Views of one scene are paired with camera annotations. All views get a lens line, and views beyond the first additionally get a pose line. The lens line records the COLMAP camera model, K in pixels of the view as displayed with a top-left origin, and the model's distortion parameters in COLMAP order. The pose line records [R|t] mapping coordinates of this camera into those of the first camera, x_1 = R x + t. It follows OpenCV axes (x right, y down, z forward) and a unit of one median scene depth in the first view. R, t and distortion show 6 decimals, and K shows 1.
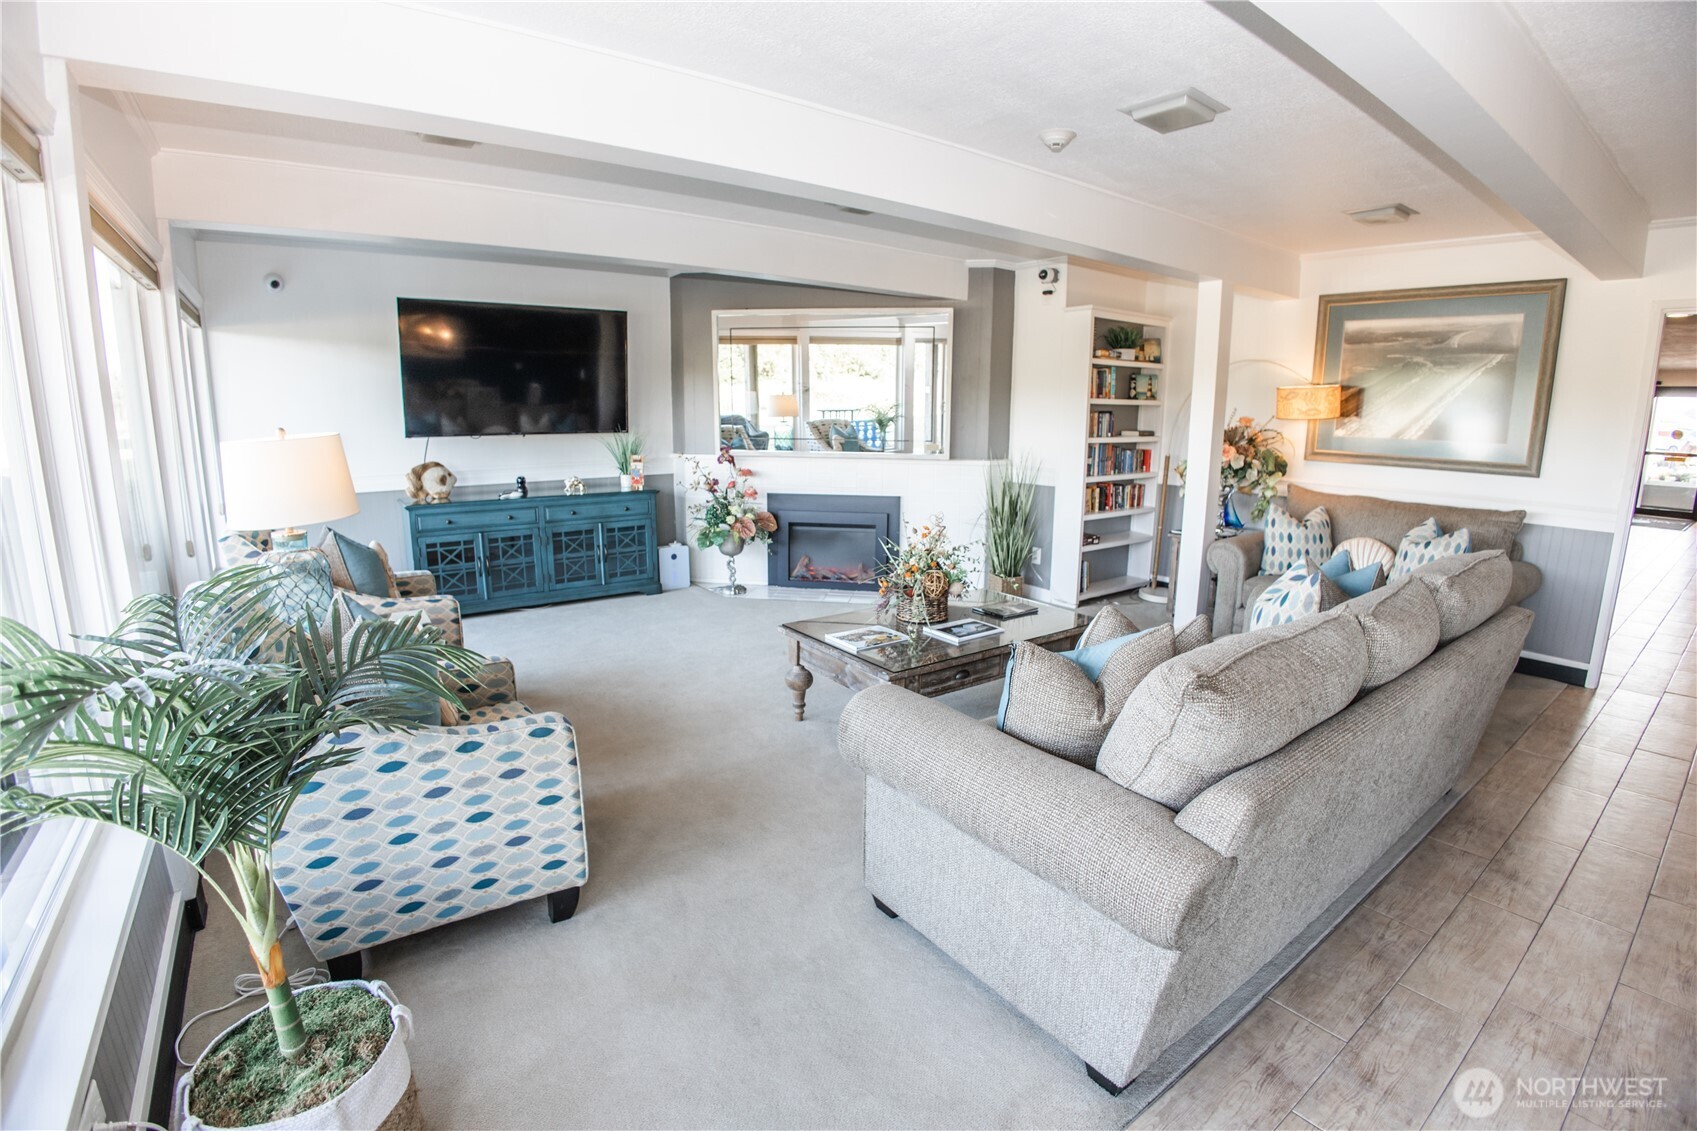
lens RADIAL K [[798.6, 0, 848.5], [0, 798.6, 565.5], [0, 0, 1]] dist [-0.099228, 0.019452]
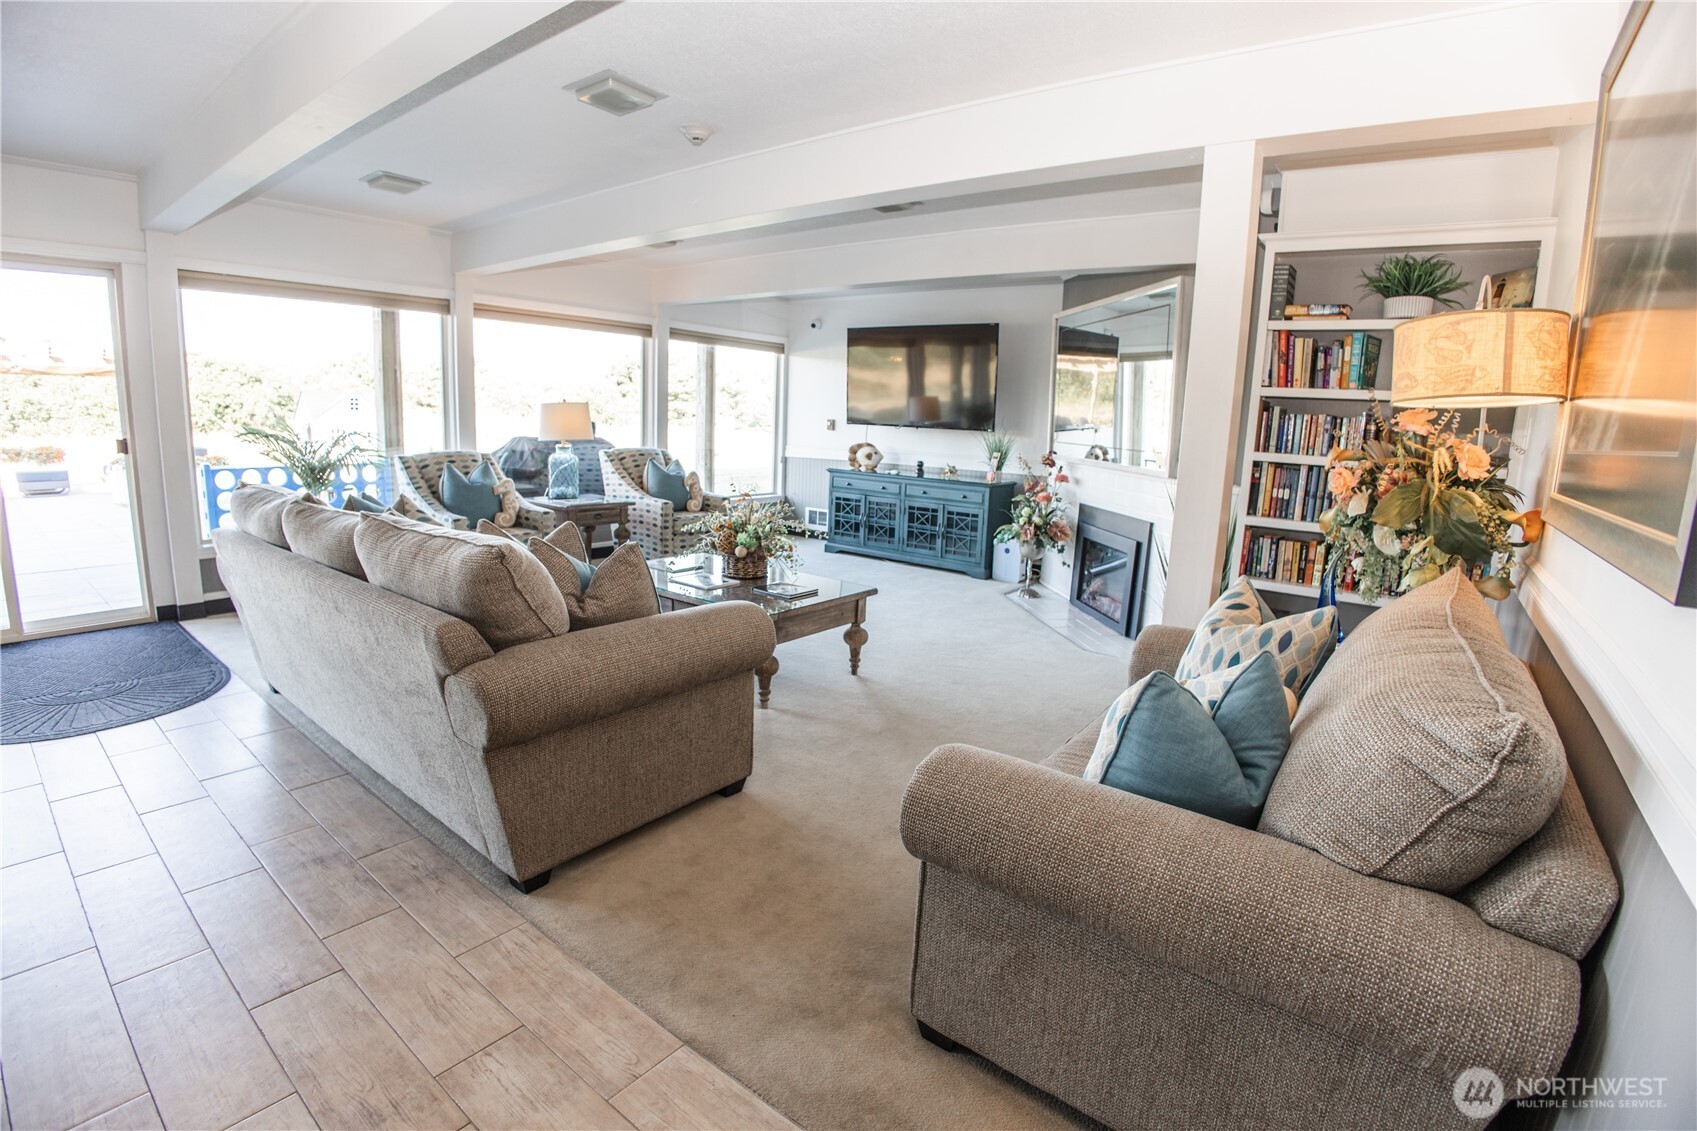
lens RADIAL K [[757.9, 0, 848.5], [0, 757.9, 565.5], [0, 0, 1]] dist [-0.066416, 0.000054]
pose [[0.253017, 0.193393, -0.947936, 0.743727], [-0.212529, 0.966993, 0.140554, -0.095416], [0.943830, 0.165901, 0.285767, 0.560166]]
